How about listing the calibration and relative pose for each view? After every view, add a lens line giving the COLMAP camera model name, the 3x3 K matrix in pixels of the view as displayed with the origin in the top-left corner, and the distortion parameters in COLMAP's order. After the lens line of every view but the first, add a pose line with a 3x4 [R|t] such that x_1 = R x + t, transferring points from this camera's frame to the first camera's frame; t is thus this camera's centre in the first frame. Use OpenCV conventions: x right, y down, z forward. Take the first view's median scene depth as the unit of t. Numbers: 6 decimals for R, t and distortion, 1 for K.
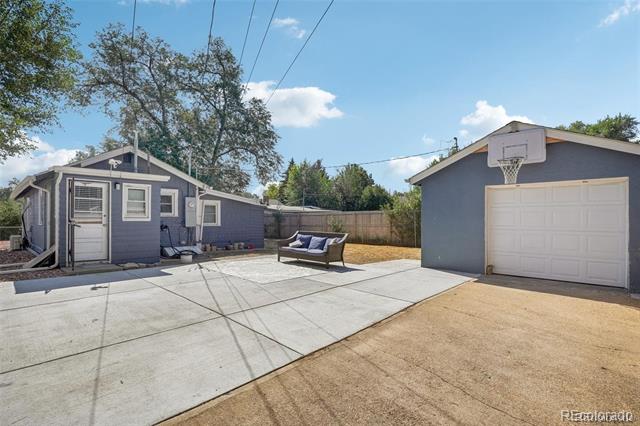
lens RADIAL K [[312.6, 0, 315.9], [0, 312.6, 215.4], [0, 0, 1]] dist [0.003711, 0.000636]
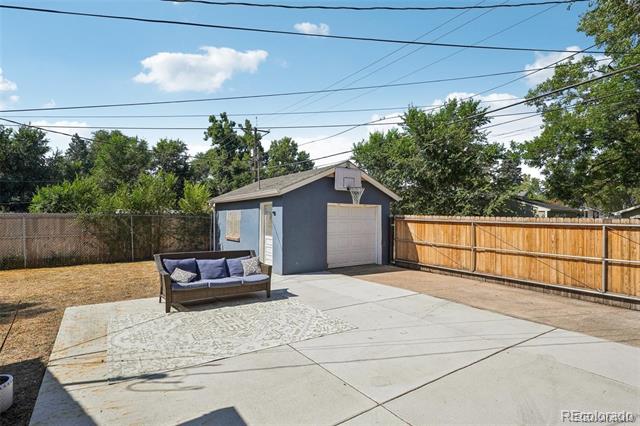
lens RADIAL K [[312.6, 0, 315.9], [0, 312.6, 215.4], [0, 0, 1]] dist [0.003711, 0.000636]
pose [[0.199851, 0.005507, 0.979811, -0.655445], [-0.017291, 0.999848, -0.002092, -0.032141], [-0.979674, -0.016524, 0.199915, 0.682195]]
